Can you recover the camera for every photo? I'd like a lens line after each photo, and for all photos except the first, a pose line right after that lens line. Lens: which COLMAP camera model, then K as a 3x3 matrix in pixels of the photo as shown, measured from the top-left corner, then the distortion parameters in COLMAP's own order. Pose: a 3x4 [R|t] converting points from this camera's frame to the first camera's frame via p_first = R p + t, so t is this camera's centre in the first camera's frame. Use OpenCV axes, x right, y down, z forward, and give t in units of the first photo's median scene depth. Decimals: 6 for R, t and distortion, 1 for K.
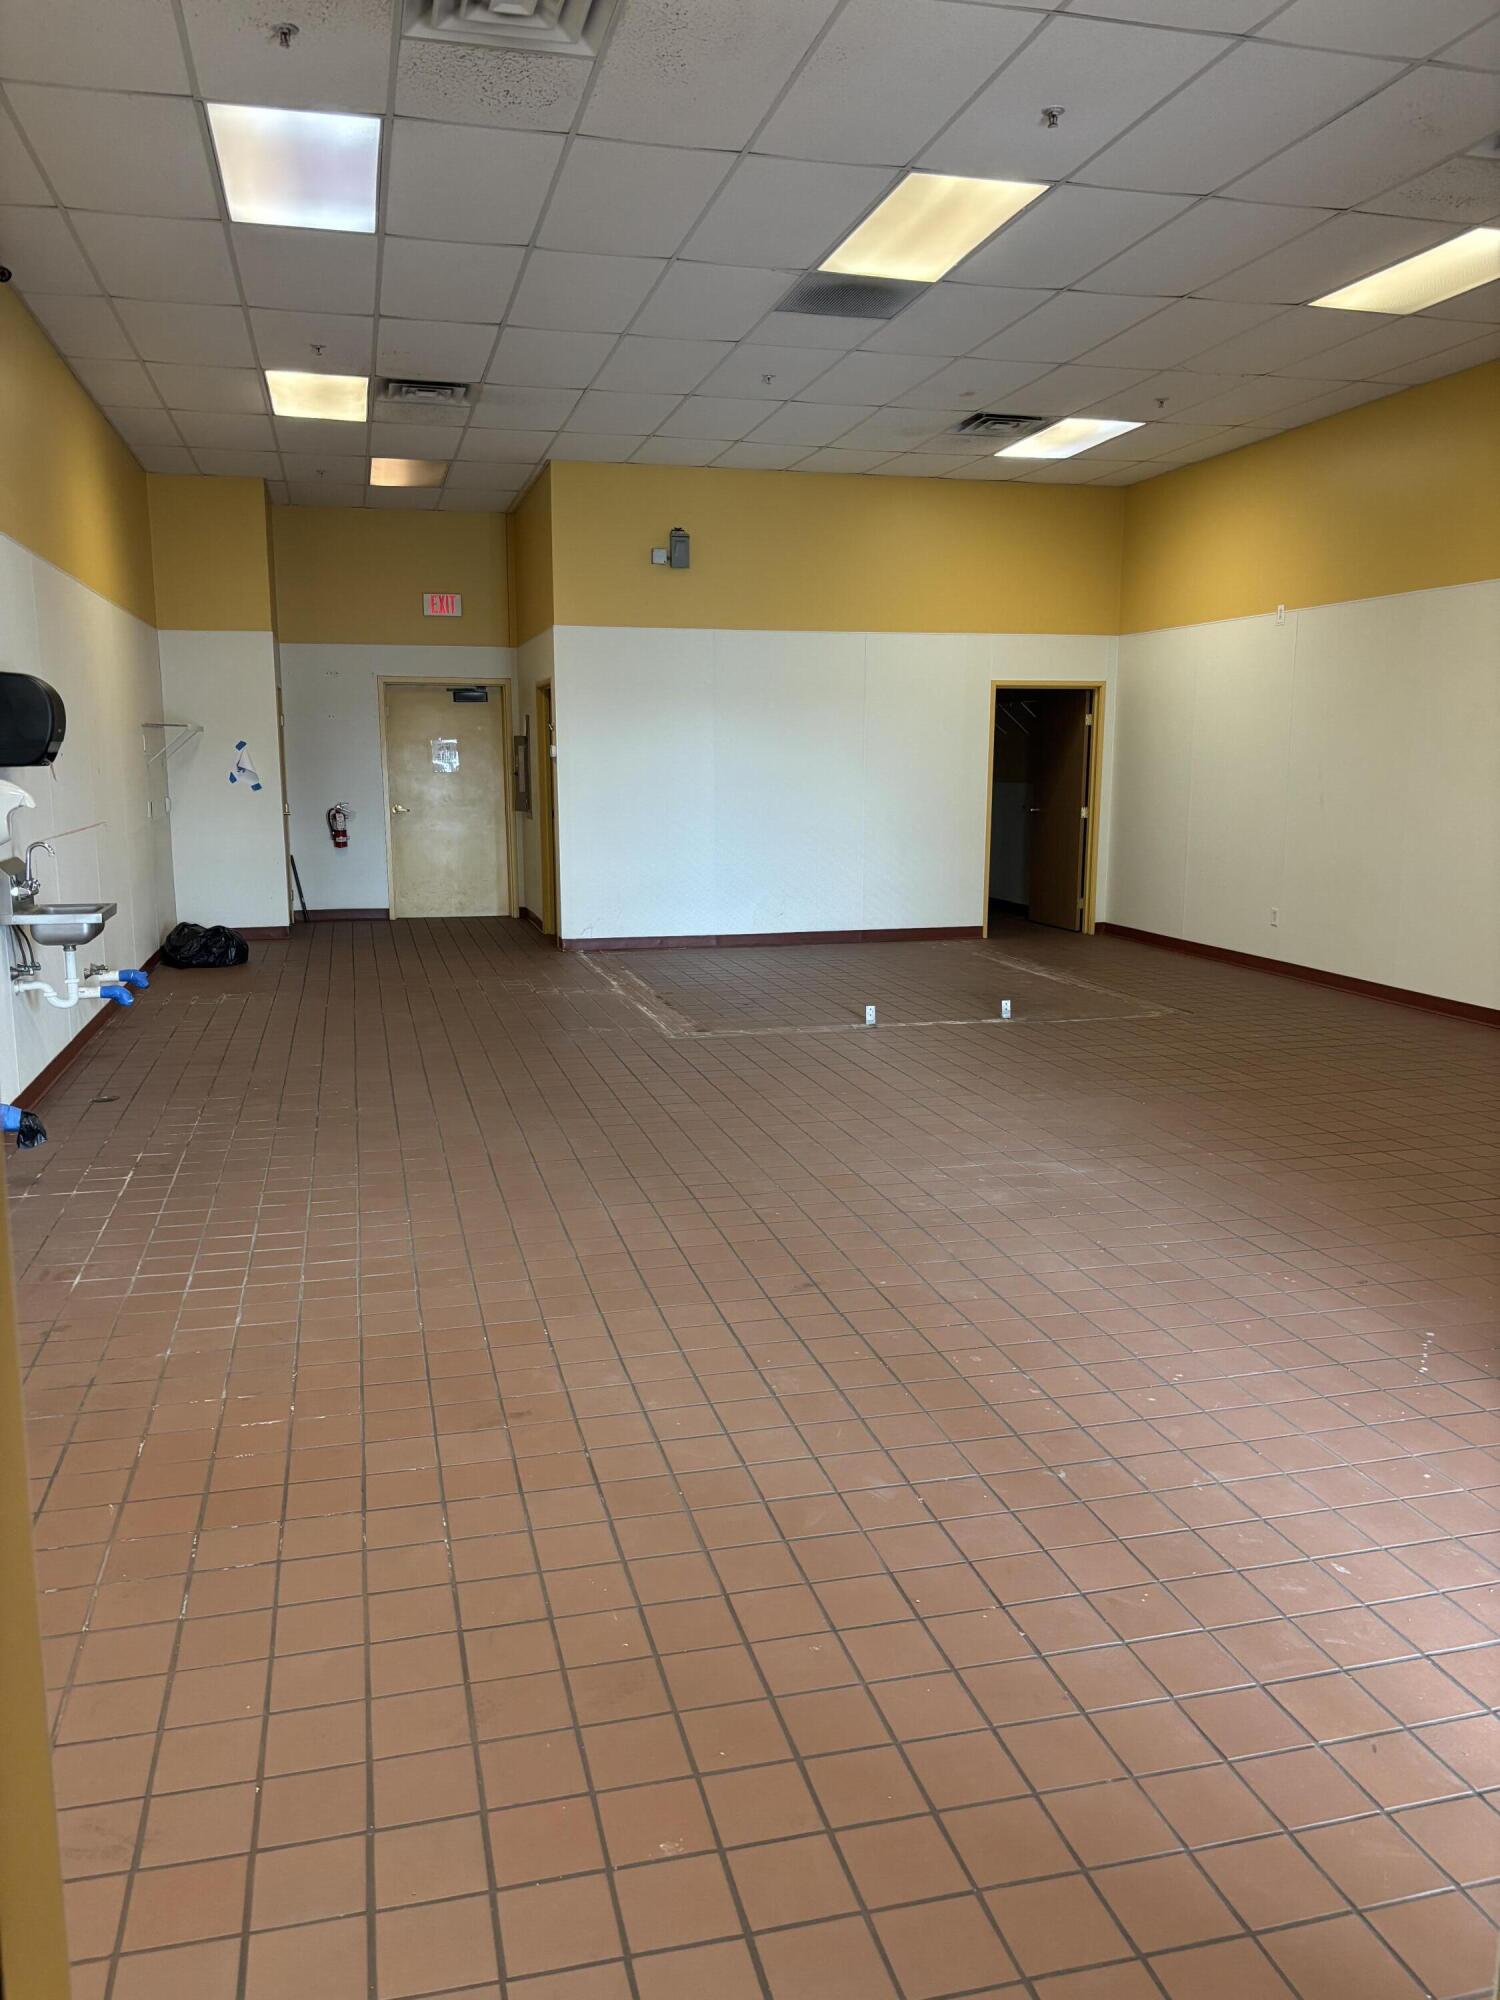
lens RADIAL K [[1530.8, 0, 745.9], [0, 1530.8, 1012.1], [0, 0, 1]] dist [0.039691, -0.000062]
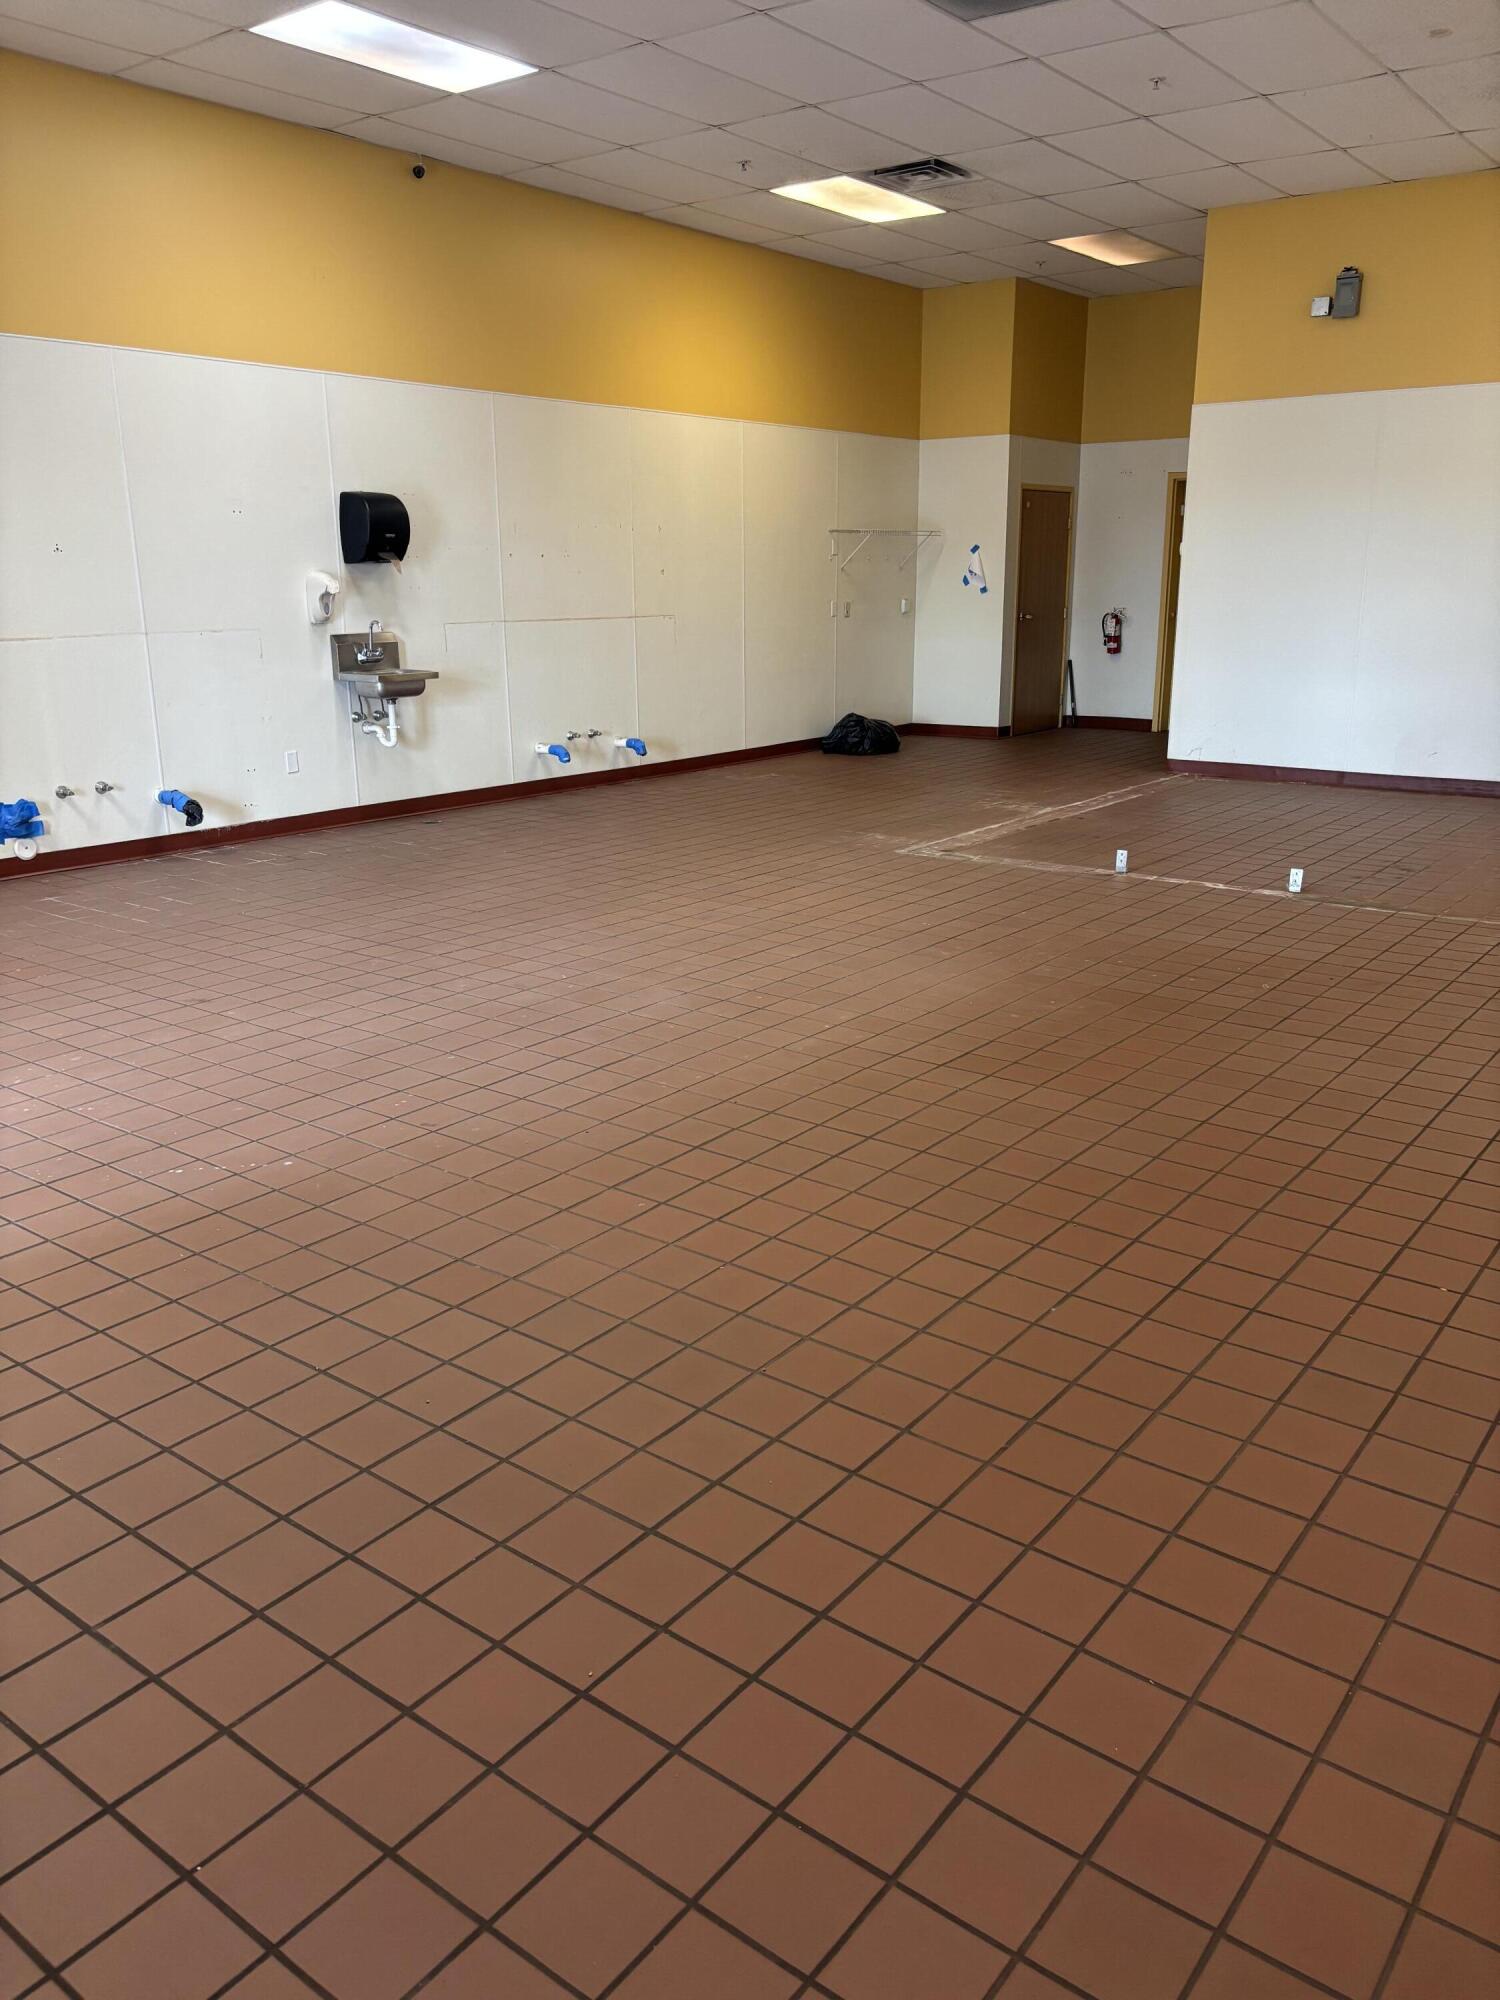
lens RADIAL K [[1530.8, 0, 746.5], [0, 1530.8, 1003.7], [0, 0, 1]] dist [0.039691, -0.000062]
pose [[0.625023, 0.212459, -0.751137, 0.442284], [-0.128143, 0.977120, 0.169750, -0.028125], [0.770017, -0.009845, 0.637948, 0.207576]]
